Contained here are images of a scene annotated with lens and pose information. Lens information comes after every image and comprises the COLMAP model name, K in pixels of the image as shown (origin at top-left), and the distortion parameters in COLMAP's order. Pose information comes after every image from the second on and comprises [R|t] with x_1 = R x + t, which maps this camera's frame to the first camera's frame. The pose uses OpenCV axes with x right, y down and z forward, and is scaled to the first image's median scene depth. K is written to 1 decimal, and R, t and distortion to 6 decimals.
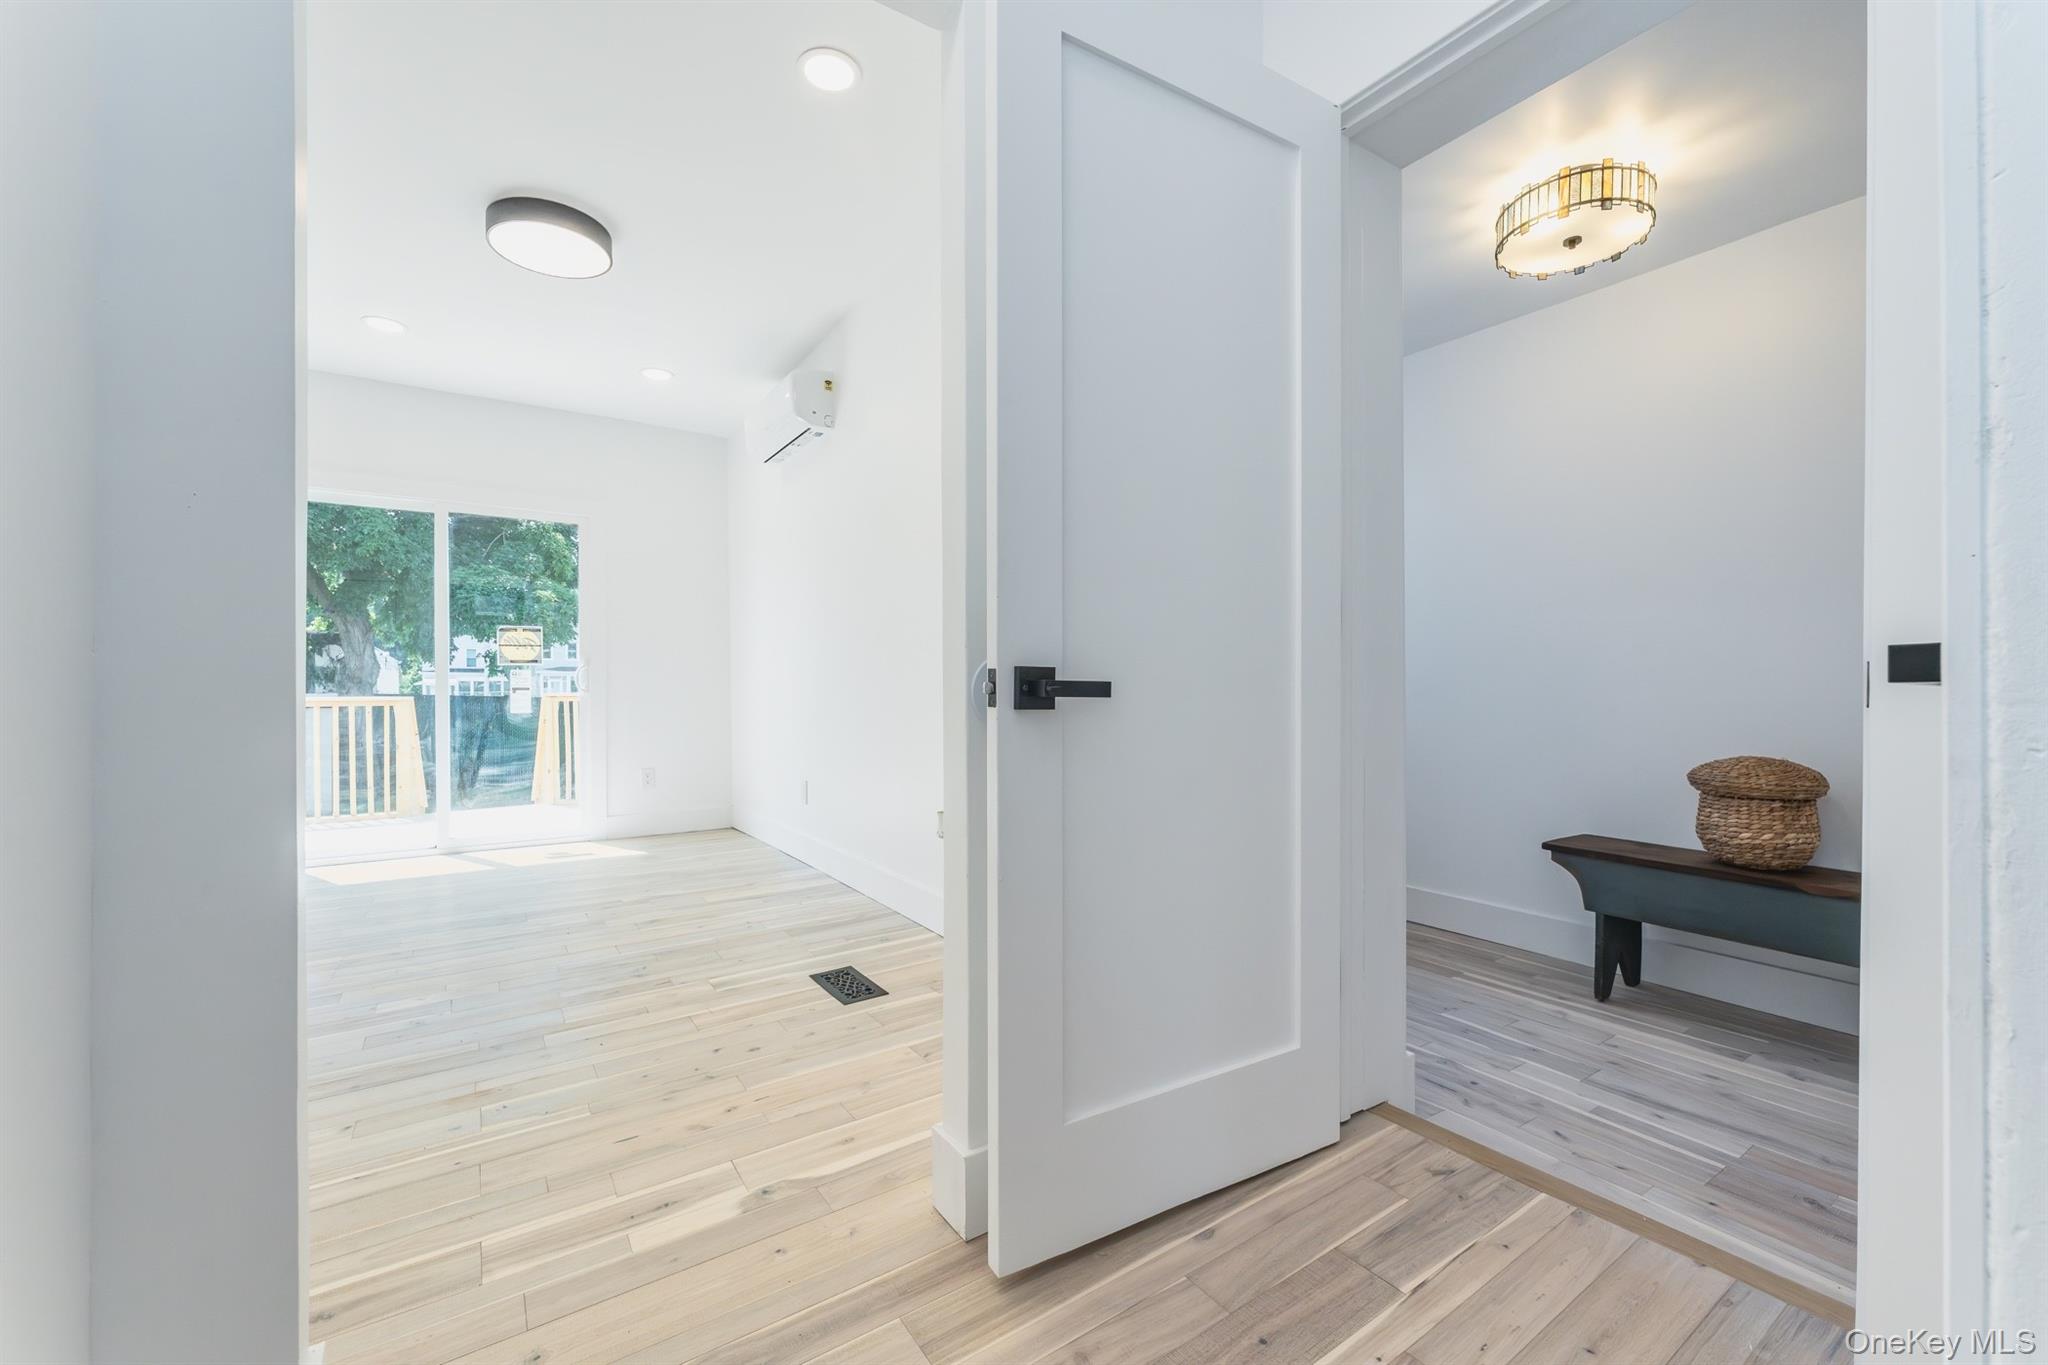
lens RADIAL K [[837.6, 0, 1018.8], [0, 837.6, 673.5], [0, 0, 1]] dist [0.005281, -0.003057]
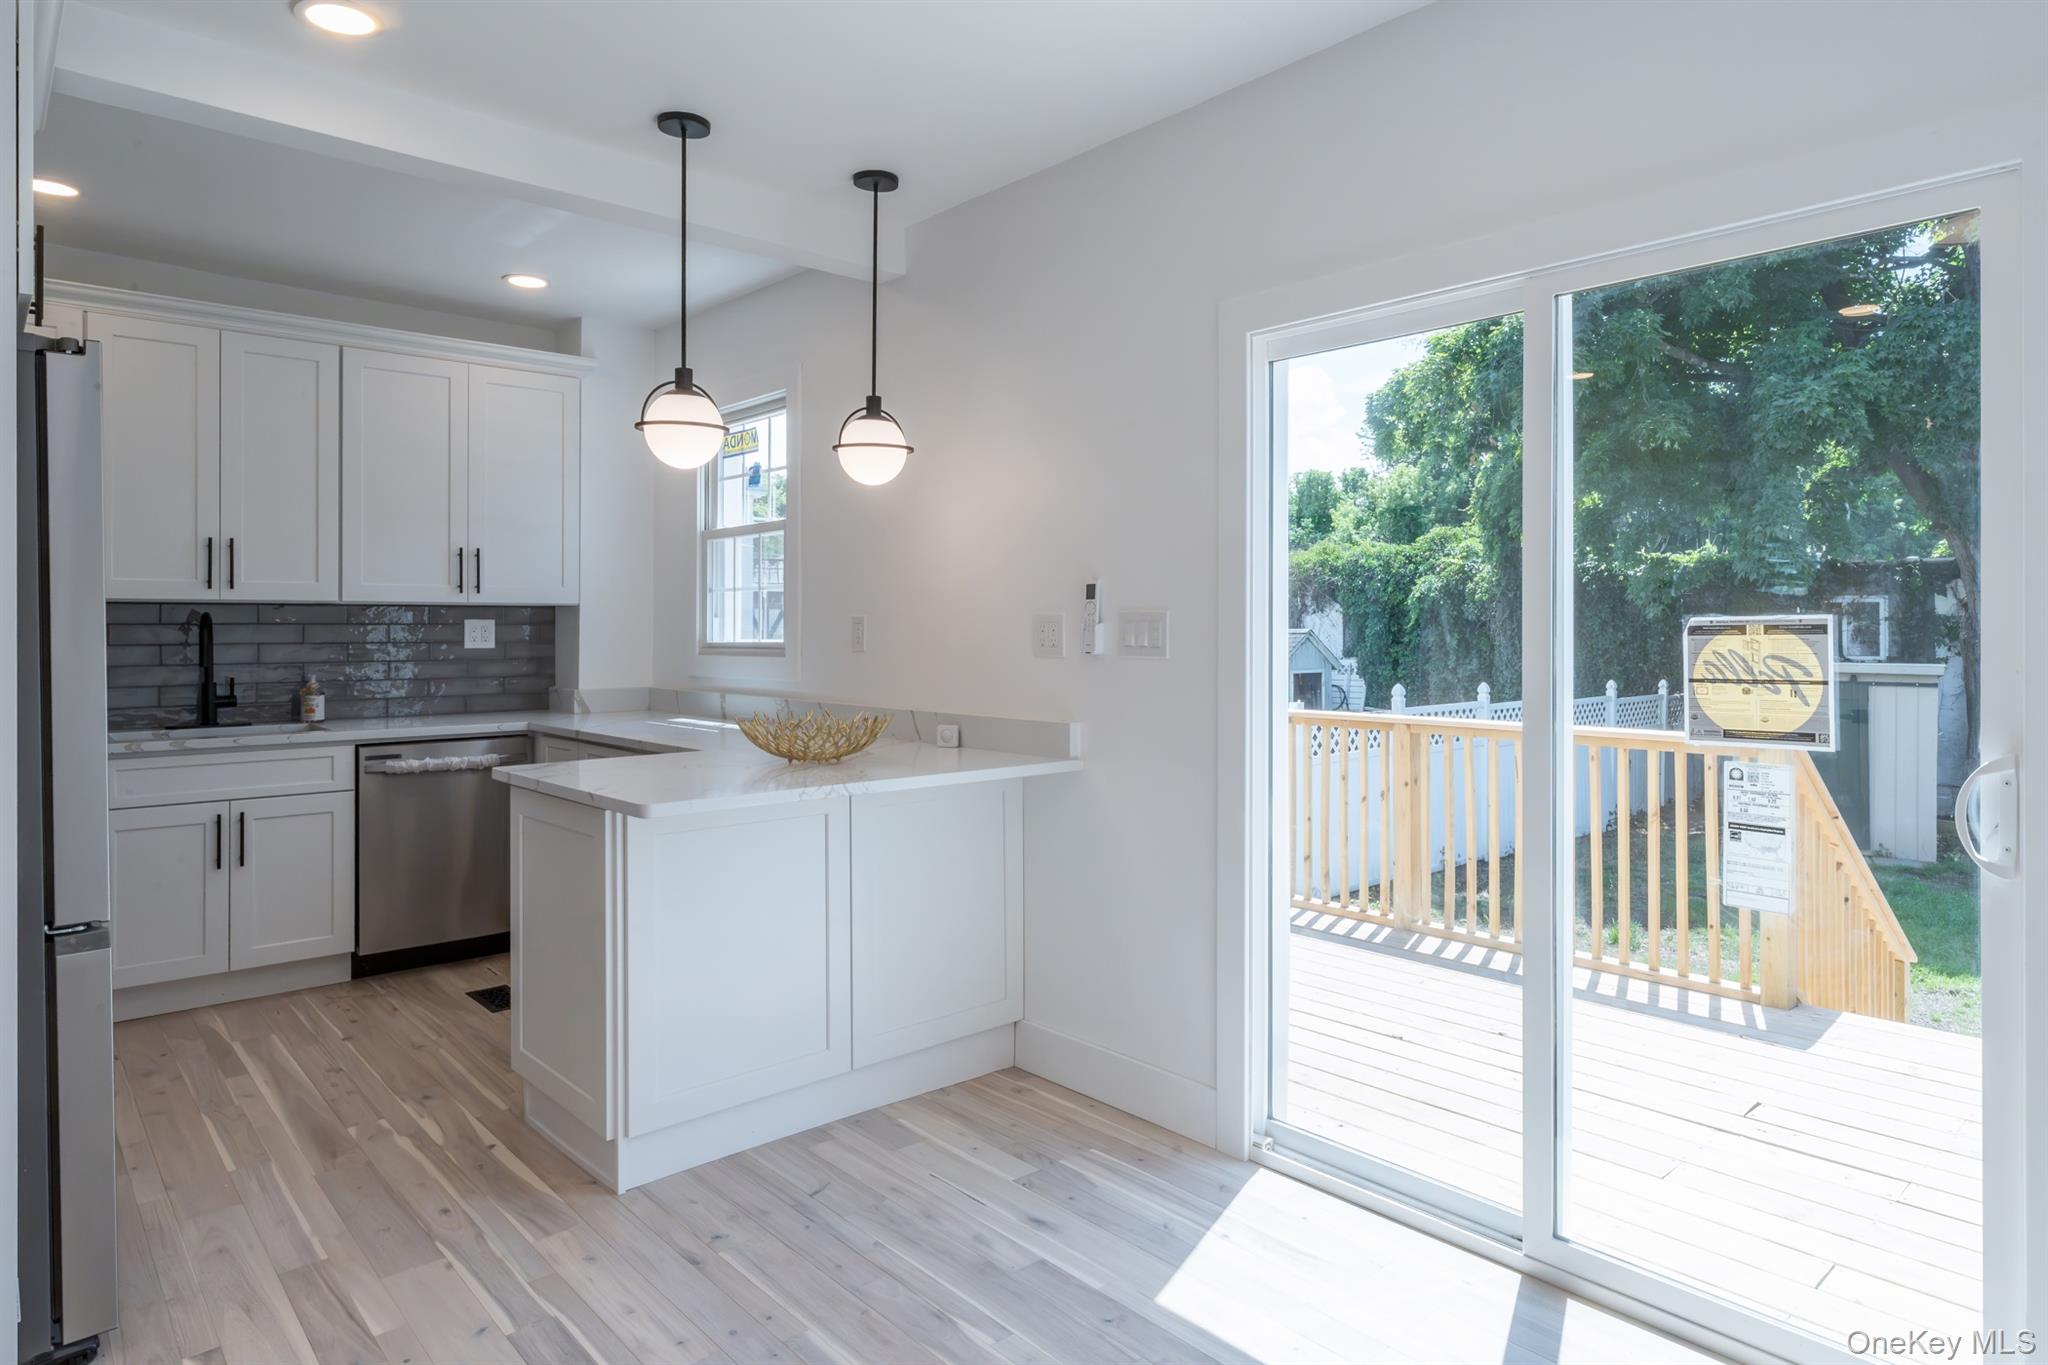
lens RADIAL K [[1174.7, 0, 991.1], [0, 1174.7, 628.0], [0, 0, 1]] dist [-0.021338, 0.009387]
pose [[0.135556, 0.007481, -0.990741, -0.364767], [0.014058, 0.999856, 0.009473, -0.101527], [0.990670, -0.015212, 0.135431, 1.119487]]
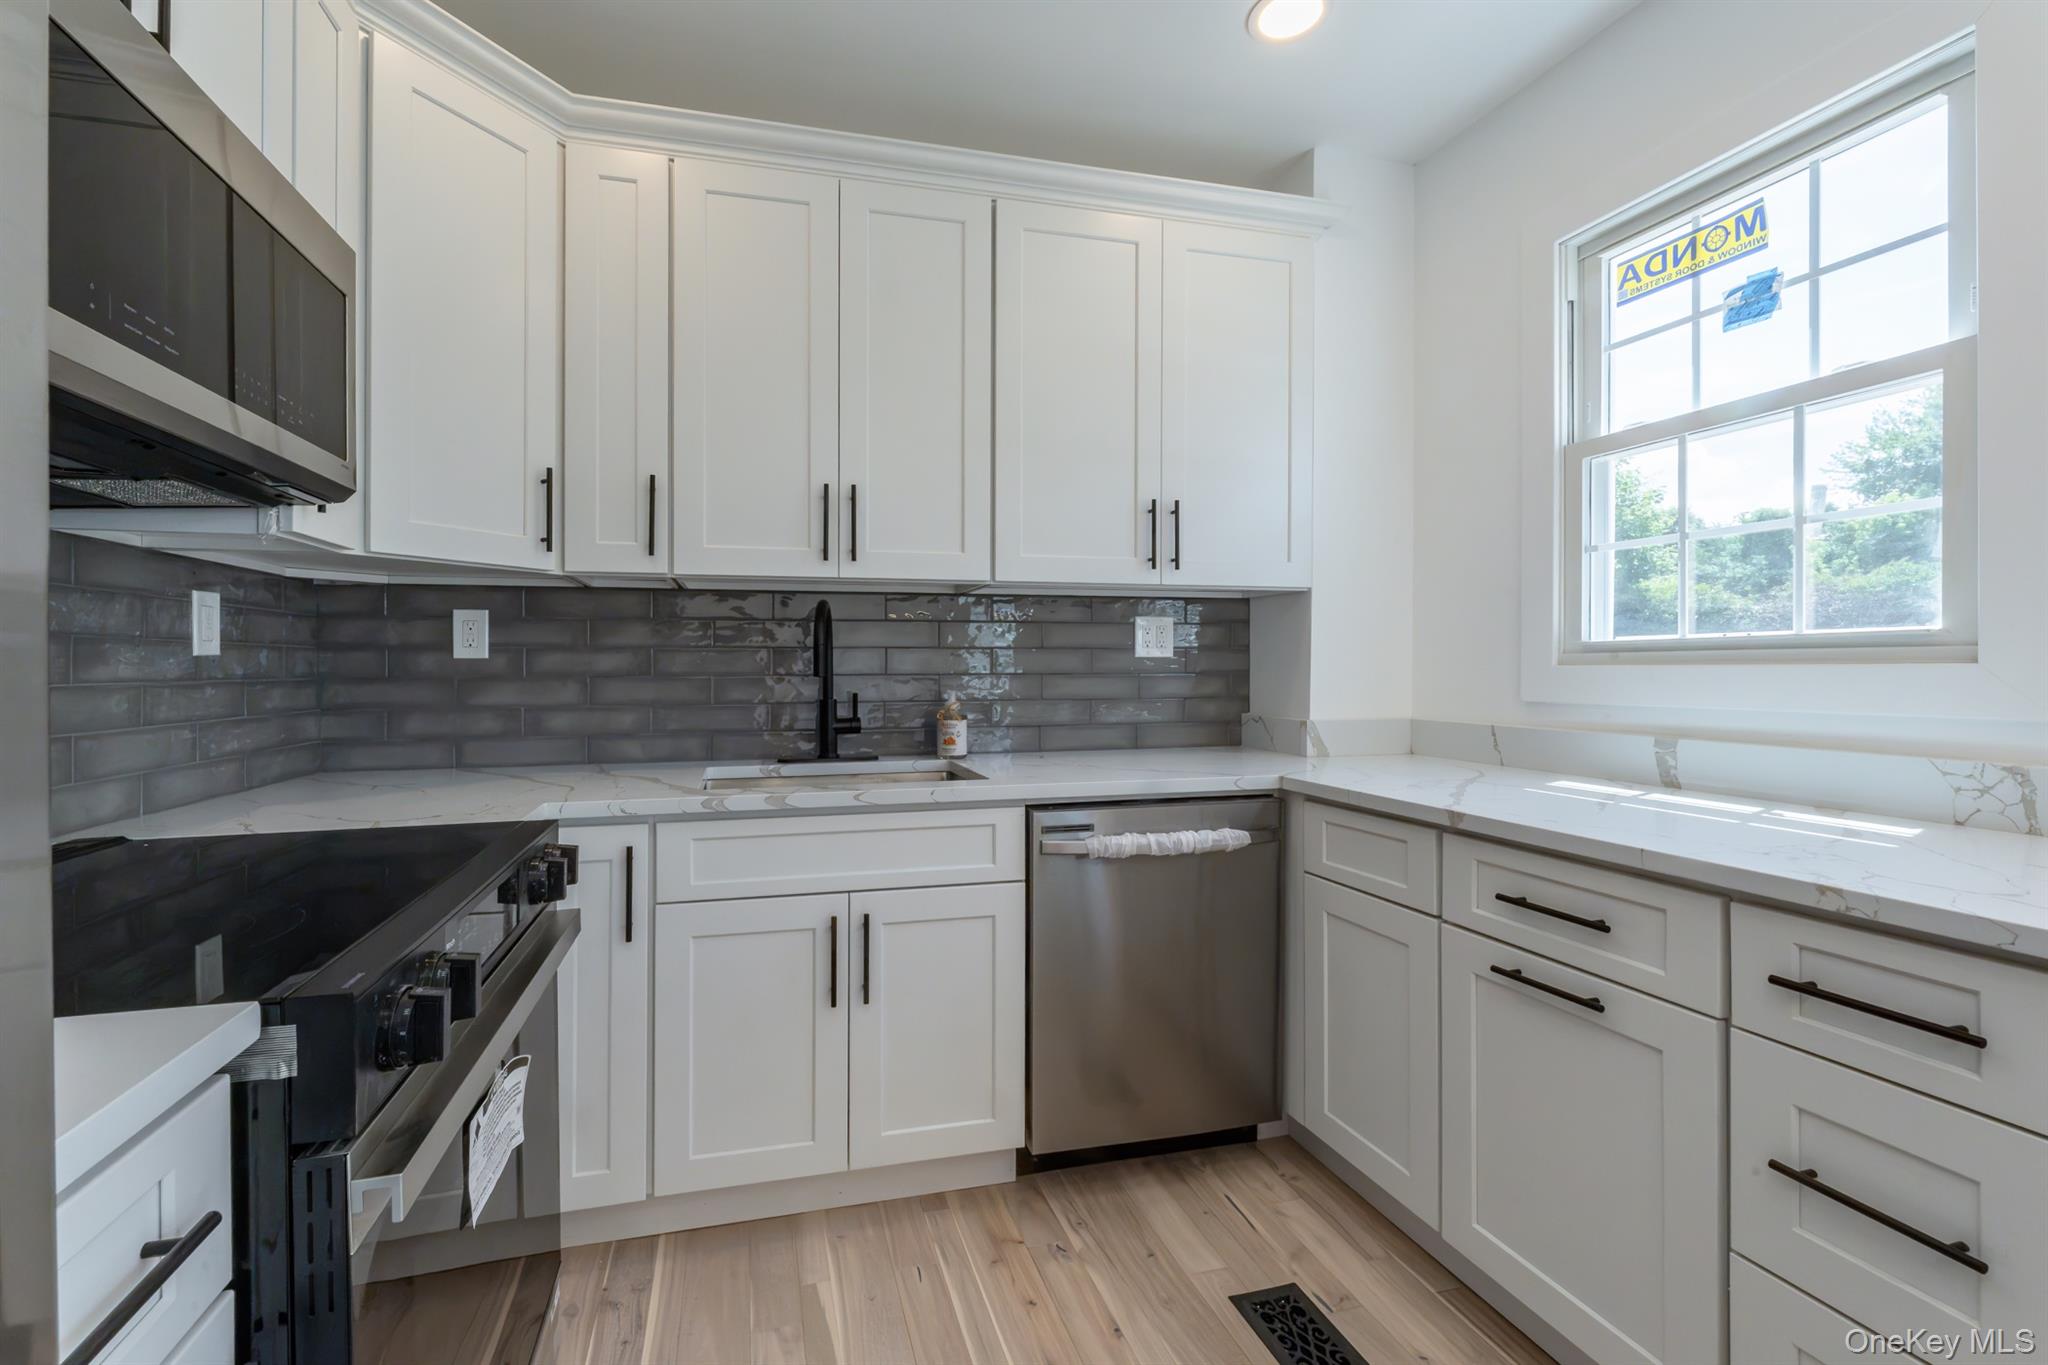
lens RADIAL K [[837.6, 0, 948.4], [0, 837.6, 664.4], [0, 0, 1]] dist [0.005281, -0.003057]
pose [[-0.332553, 0.006266, -0.943064, -1.284246], [0.017030, 0.999855, 0.000638, -0.062661], [0.942931, -0.015848, -0.332612, 0.692050]]
